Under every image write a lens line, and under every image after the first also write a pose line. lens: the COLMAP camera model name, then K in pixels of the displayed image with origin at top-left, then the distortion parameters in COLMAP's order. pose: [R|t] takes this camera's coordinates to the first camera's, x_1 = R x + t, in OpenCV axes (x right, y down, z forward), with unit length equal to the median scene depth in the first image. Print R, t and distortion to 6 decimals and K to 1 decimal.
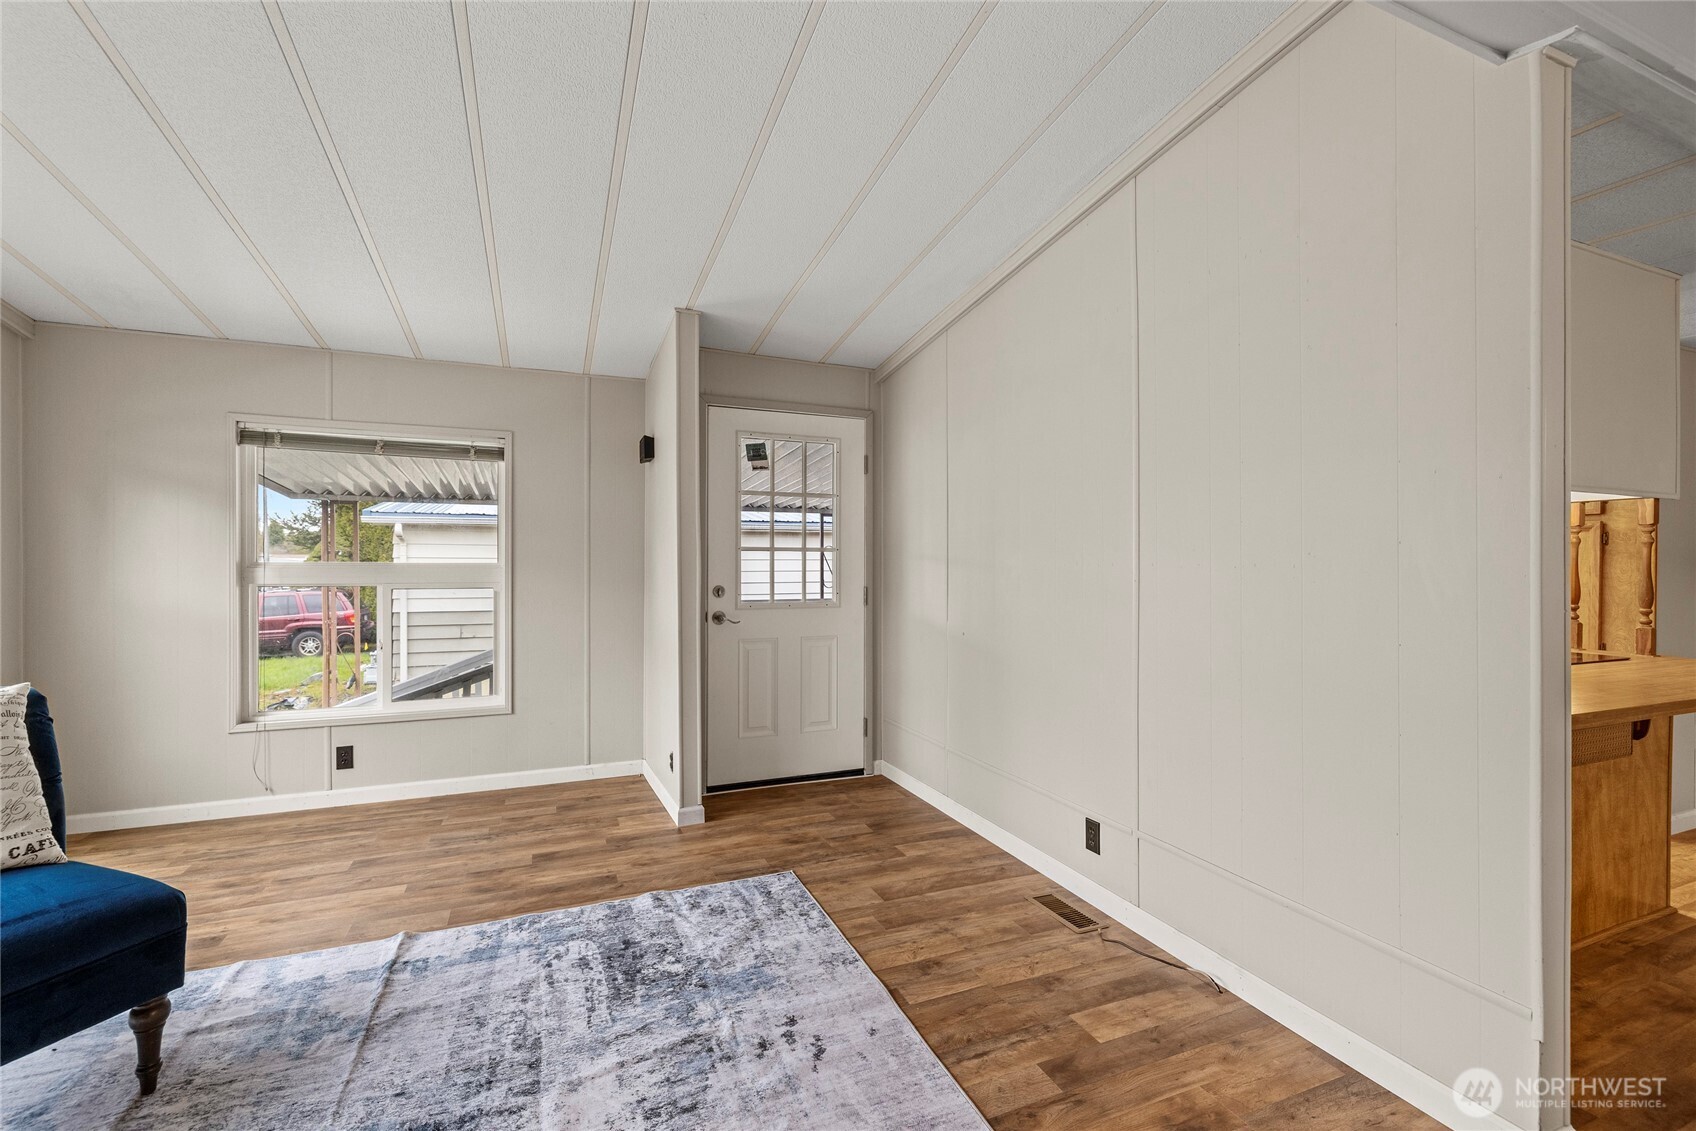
lens RADIAL K [[715.2, 0, 834.4], [0, 715.2, 567.1], [0, 0, 1]] dist [-0.001944, 0.001773]
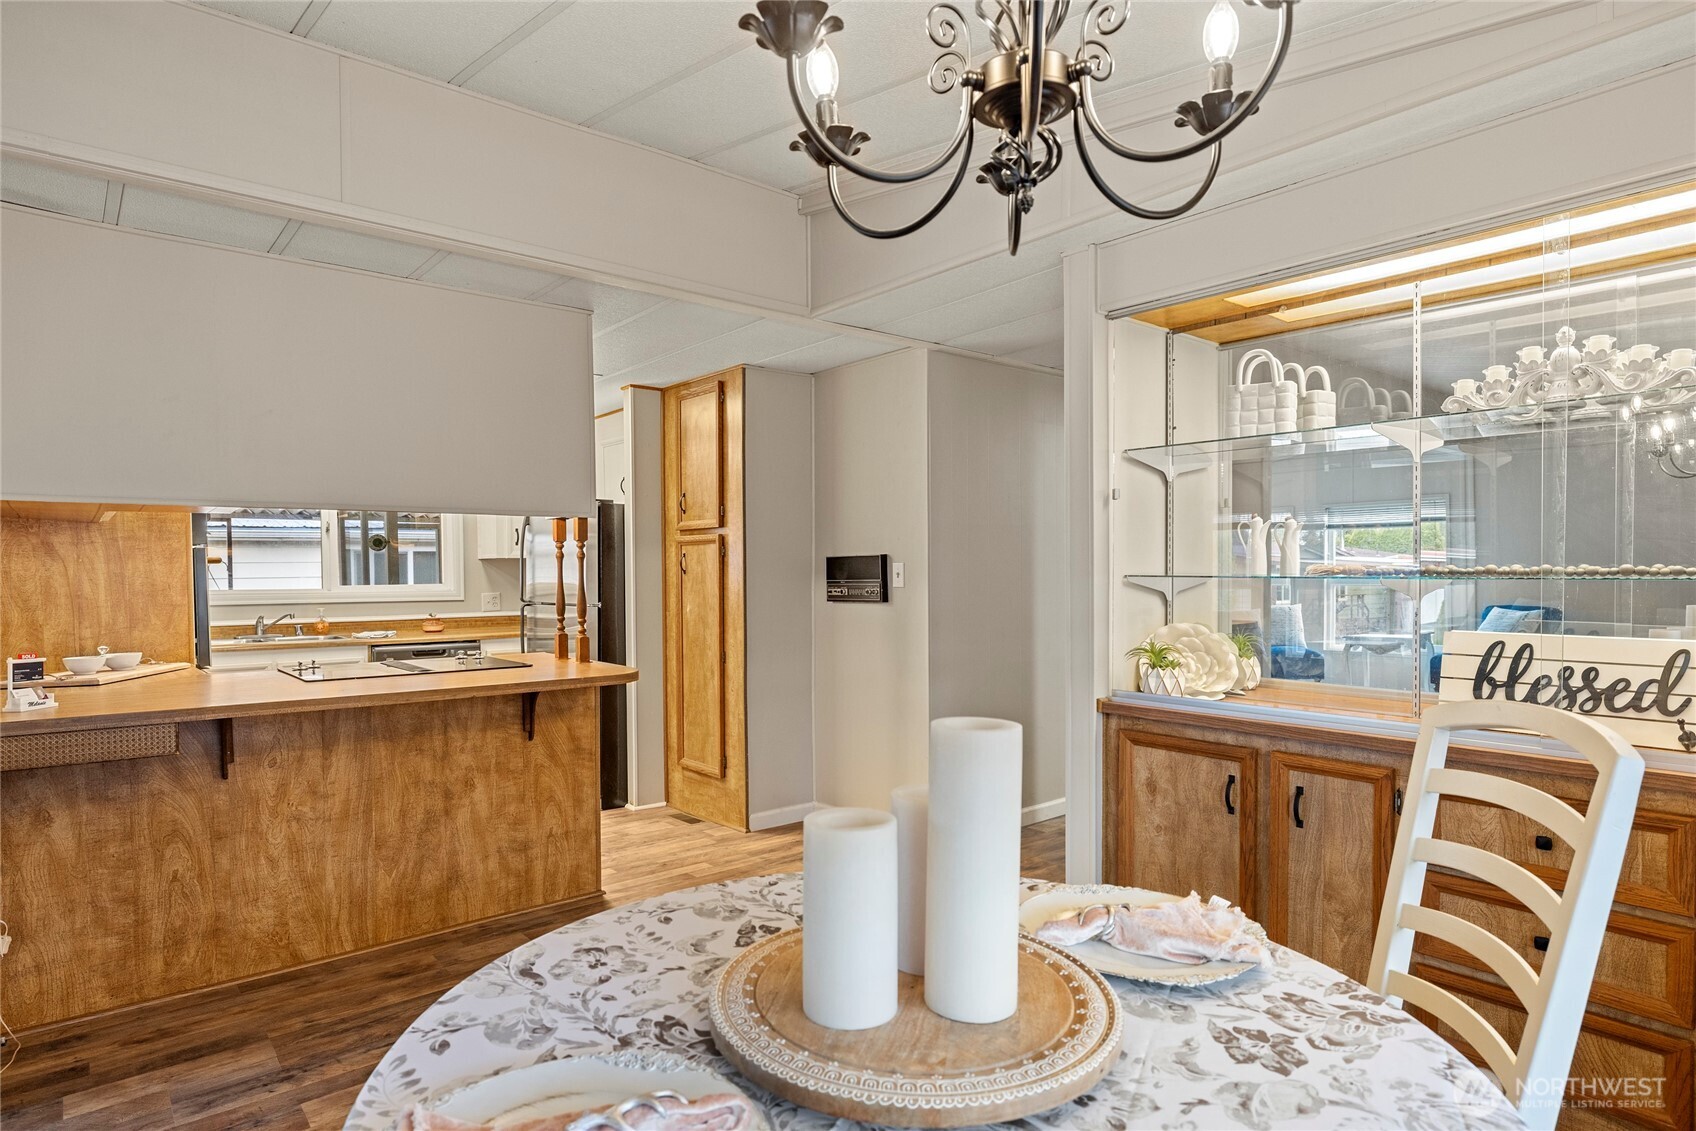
lens RADIAL K [[946.0, 0, 852.9], [0, 946.0, 591.2], [0, 0, 1]] dist [-0.002138, 0.001148]
pose [[0.949186, -0.021440, 0.313984, 1.122916], [0.018114, 0.999745, 0.013507, 0.005202], [-0.314193, -0.007134, 0.949332, -0.503763]]
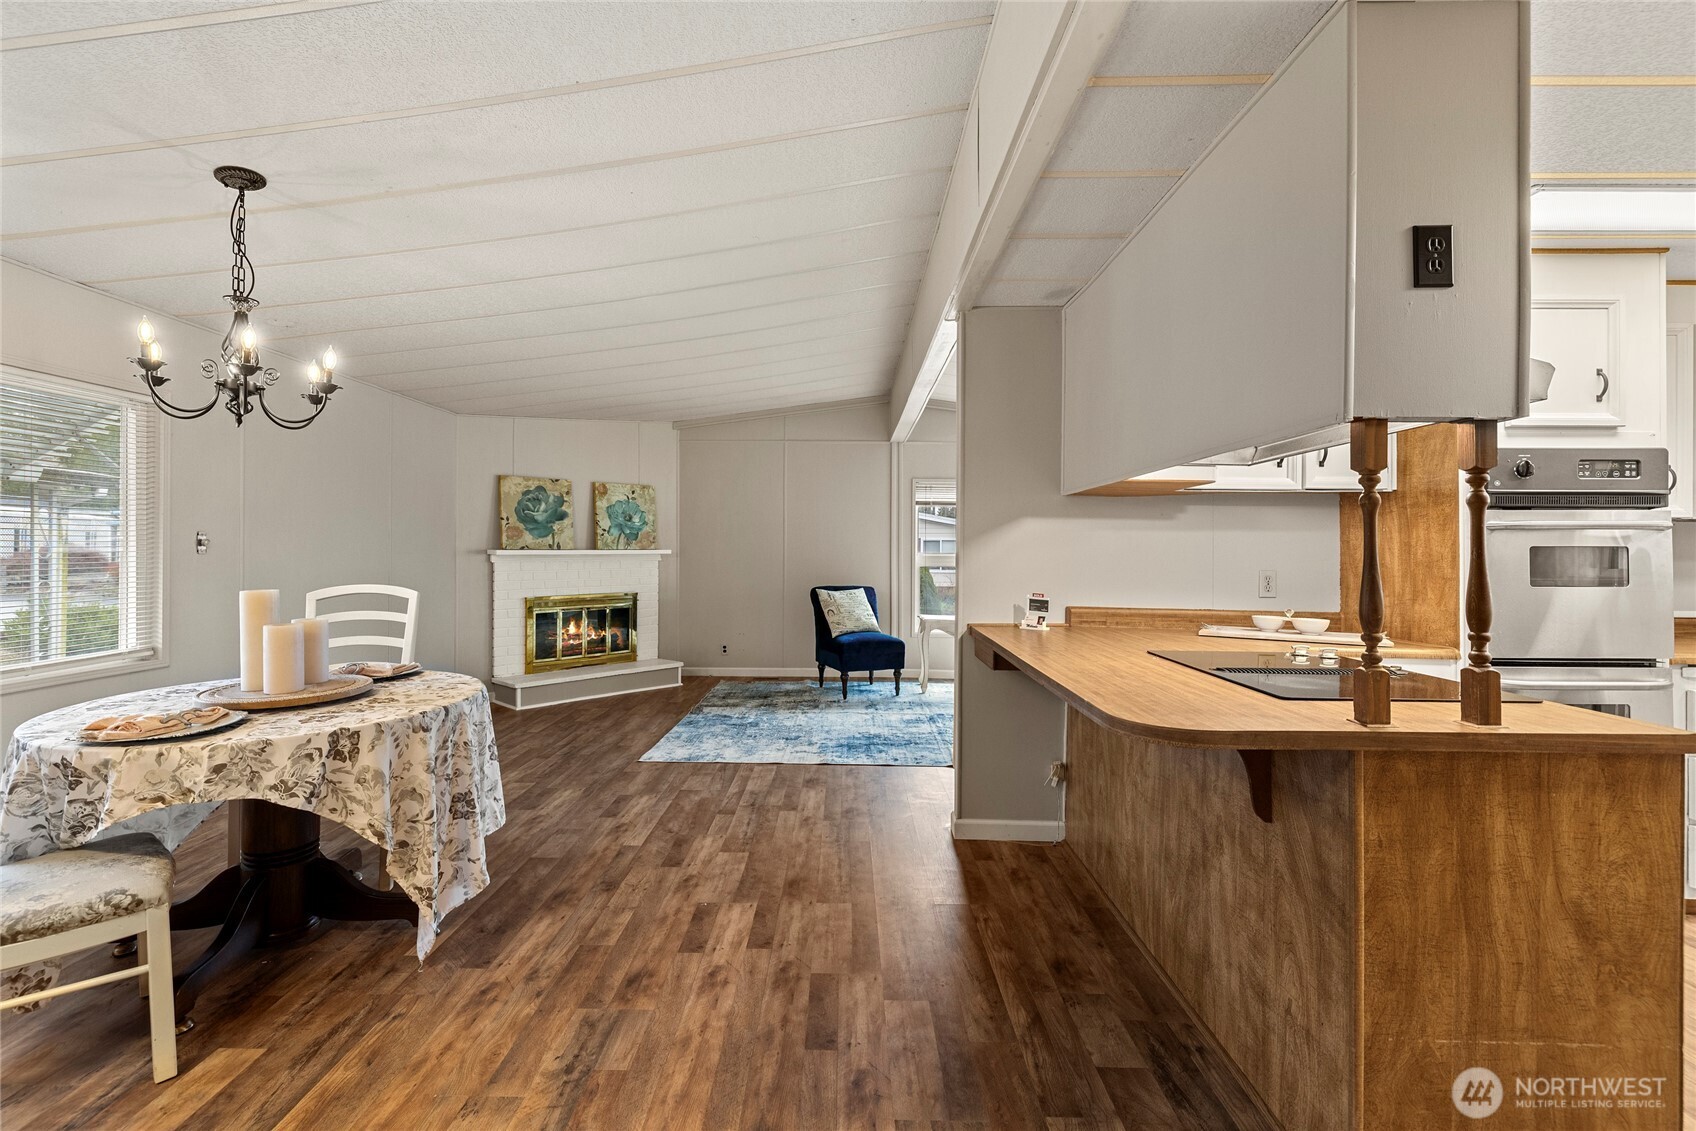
lens RADIAL K [[715.2, 0, 845.1], [0, 715.2, 557.0], [0, 0, 1]] dist [-0.001944, 0.001773]
pose [[-0.375156, -0.003782, -0.926954, 1.800793], [-0.019407, 0.999805, 0.003775, 0.010267], [0.926759, 0.019406, -0.375156, 0.850135]]
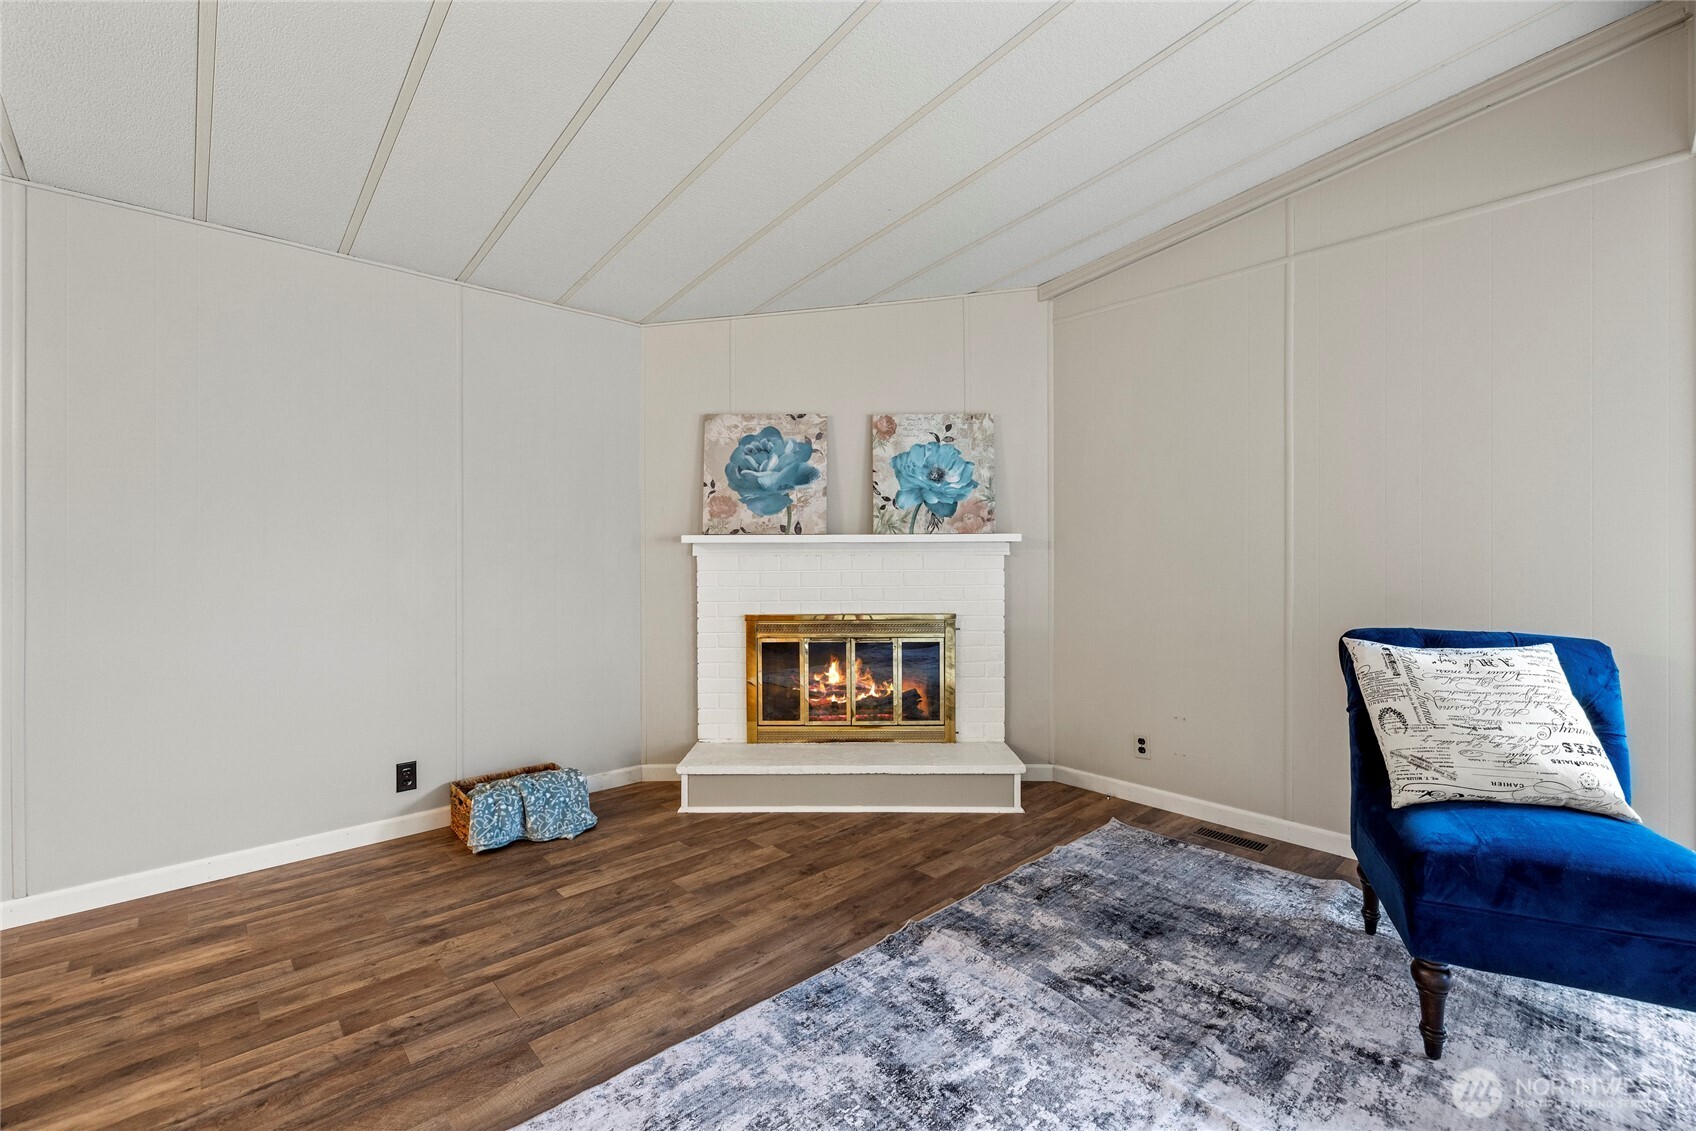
lens RADIAL K [[715.2, 0, 842.8], [0, 715.2, 546.9], [0, 0, 1]] dist [-0.001944, 0.001773]
pose [[-0.936727, -0.012776, -0.349828, 0.316421], [-0.013006, 0.999914, -0.001694, 0.039298], [0.349820, 0.002963, -0.936812, 0.376701]]
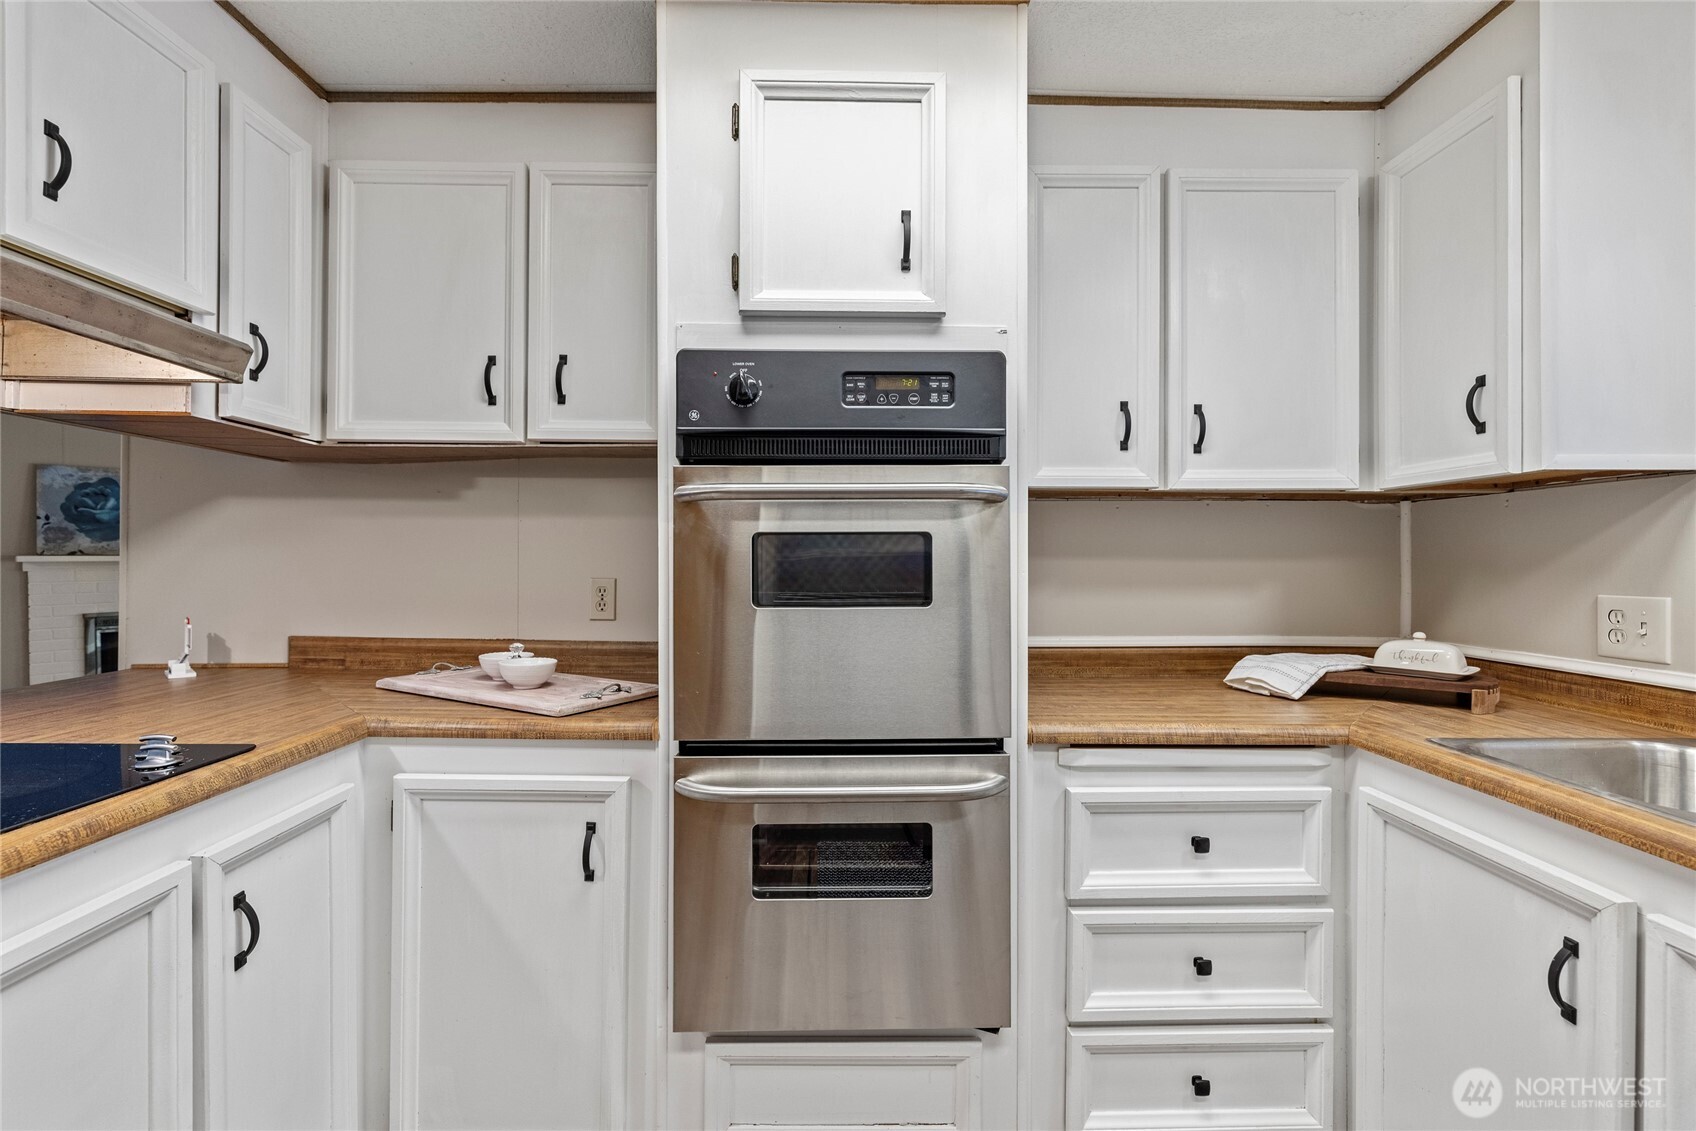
lens RADIAL K [[715.2, 0, 833.7], [0, 715.2, 560.3], [0, 0, 1]] dist [-0.001944, 0.001773]
pose [[-0.370441, -0.006759, -0.928832, 1.040681], [-0.014202, 0.999898, -0.001612, 0.002244], [0.928748, 0.012594, -0.370499, 1.574974]]
